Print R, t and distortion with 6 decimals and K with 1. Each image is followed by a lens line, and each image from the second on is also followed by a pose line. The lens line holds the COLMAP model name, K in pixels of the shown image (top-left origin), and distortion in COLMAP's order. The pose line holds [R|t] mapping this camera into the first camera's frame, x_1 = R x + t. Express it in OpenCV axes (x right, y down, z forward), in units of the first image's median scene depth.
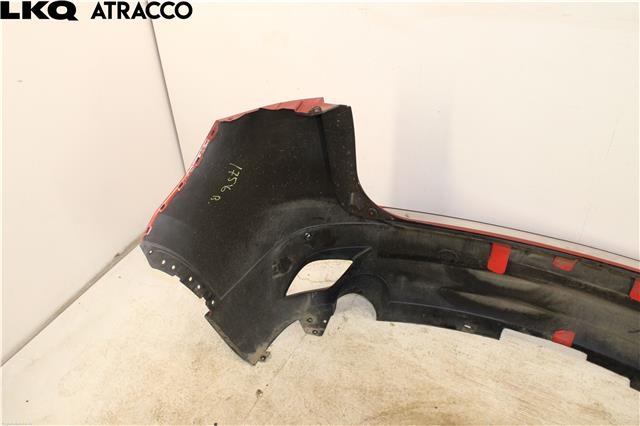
lens RADIAL K [[577.2, 0, 319.0], [0, 577.2, 211.0], [0, 0, 1]] dist [-0.138356, 0.098398]
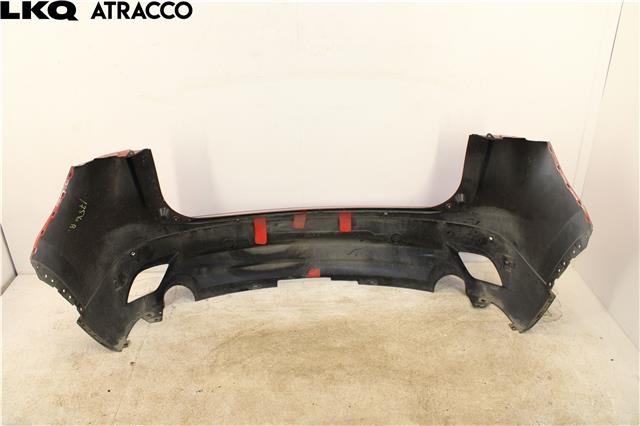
lens RADIAL K [[548.2, 0, 321.0], [0, 548.2, 213.8], [0, 0, 1]] dist [-0.127278, 0.089723]
pose [[0.856583, -0.211110, 0.470849, -0.242209], [0.308694, 0.940839, -0.139751, 0.293871], [-0.413490, 0.265057, 0.871075, -0.401200]]
